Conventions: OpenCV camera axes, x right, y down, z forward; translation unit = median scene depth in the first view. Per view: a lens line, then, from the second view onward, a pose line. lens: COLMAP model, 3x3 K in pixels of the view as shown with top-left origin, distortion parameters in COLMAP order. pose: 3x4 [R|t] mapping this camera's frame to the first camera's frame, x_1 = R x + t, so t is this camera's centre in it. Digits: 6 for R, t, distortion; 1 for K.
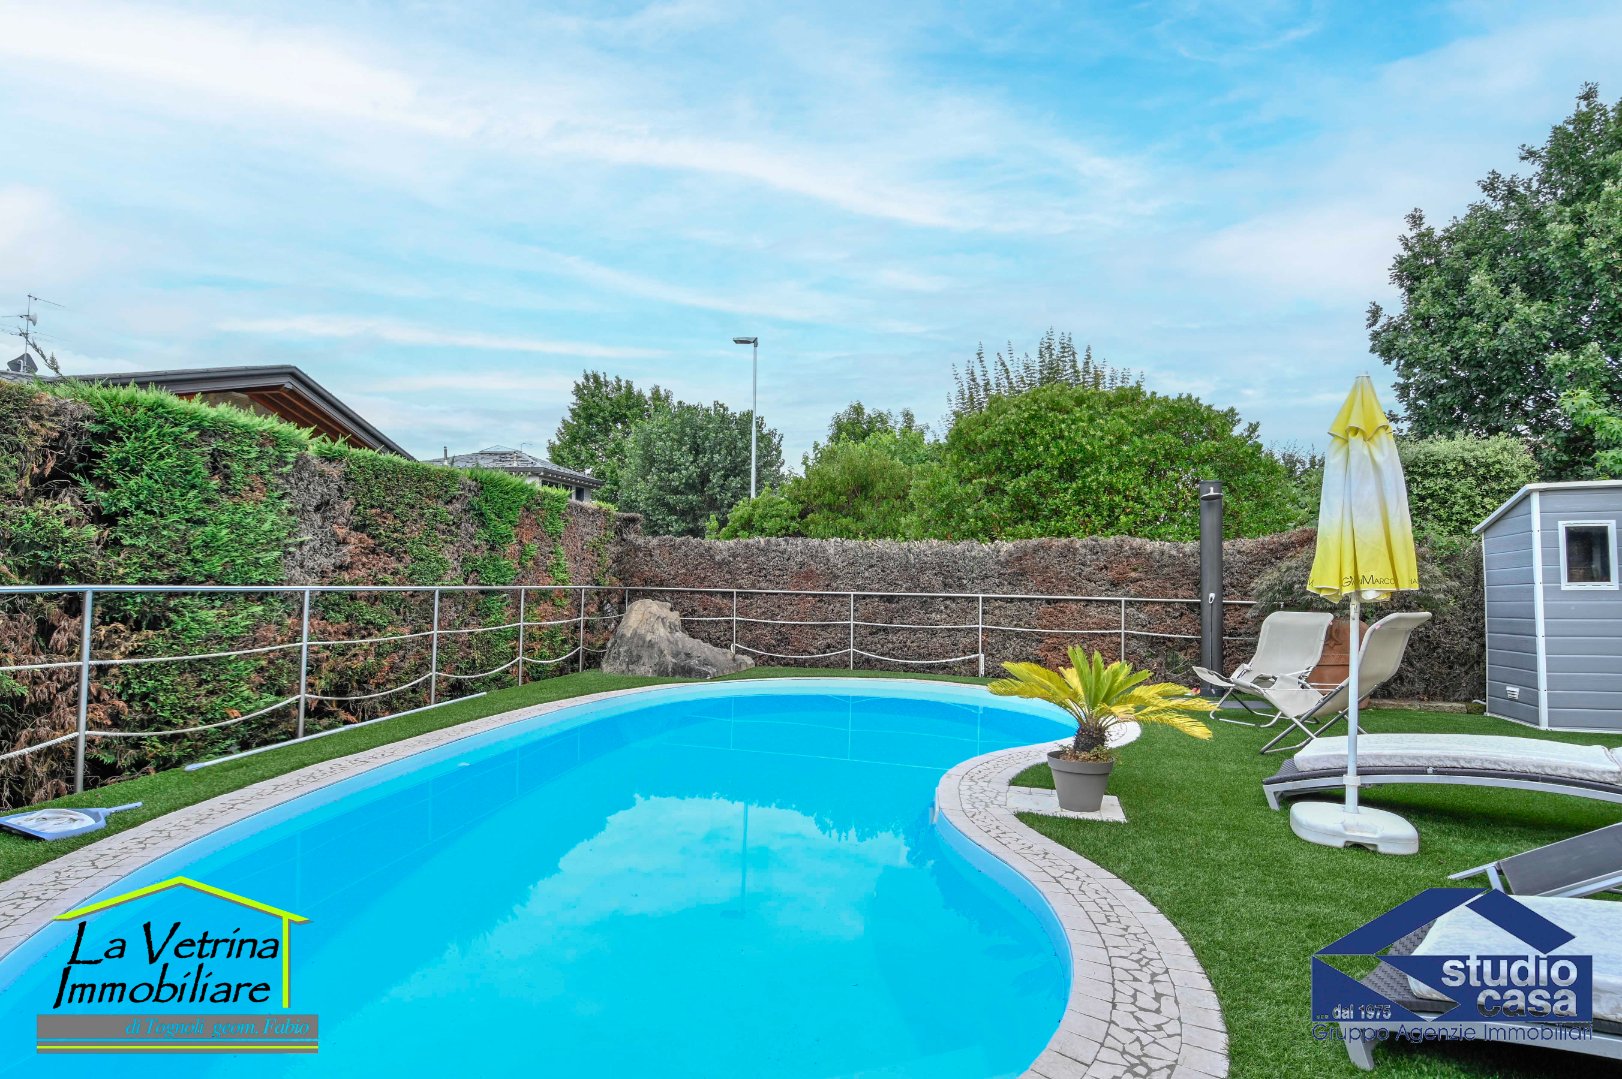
lens RADIAL K [[874.0, 0, 811.0], [0, 874.0, 539.5], [0, 0, 1]] dist [0.003553, -0.031061]
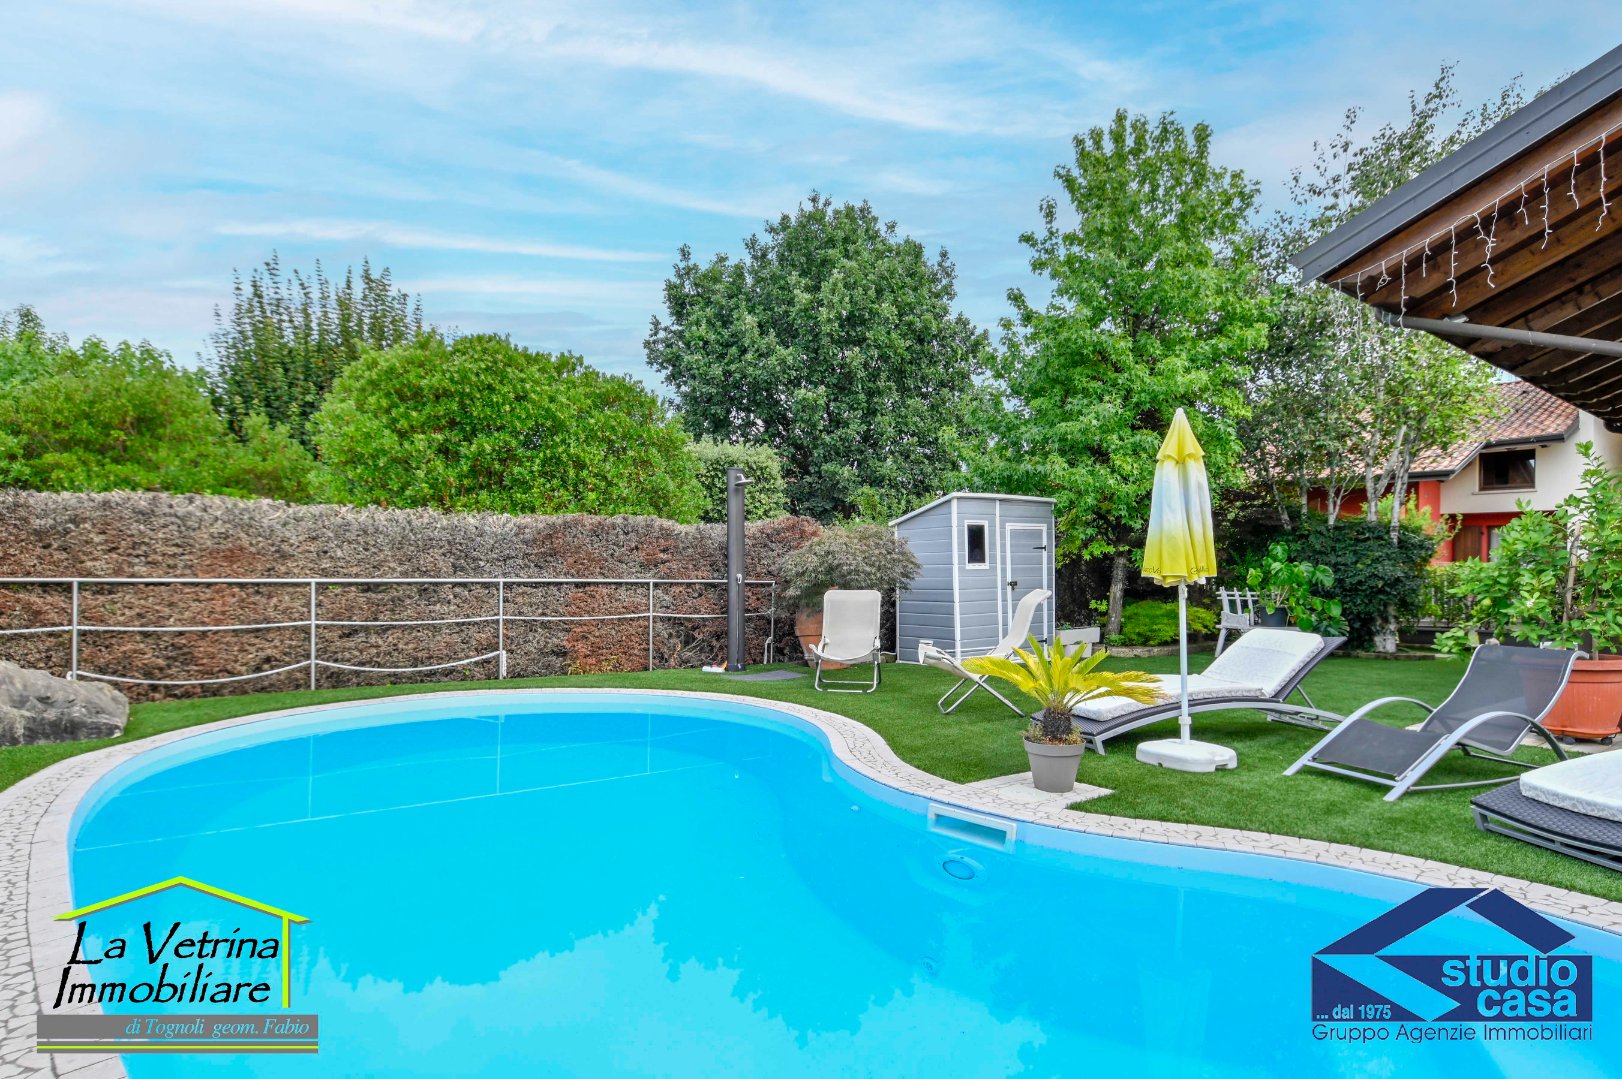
lens RADIAL K [[874.0, 0, 811.0], [0, 874.0, 539.5], [0, 0, 1]] dist [0.003553, -0.031061]
pose [[0.542537, 0.016381, 0.839872, -0.323690], [-0.042763, 0.999052, 0.008138, 0.006433], [-0.838943, -0.040331, 0.542723, 0.298059]]
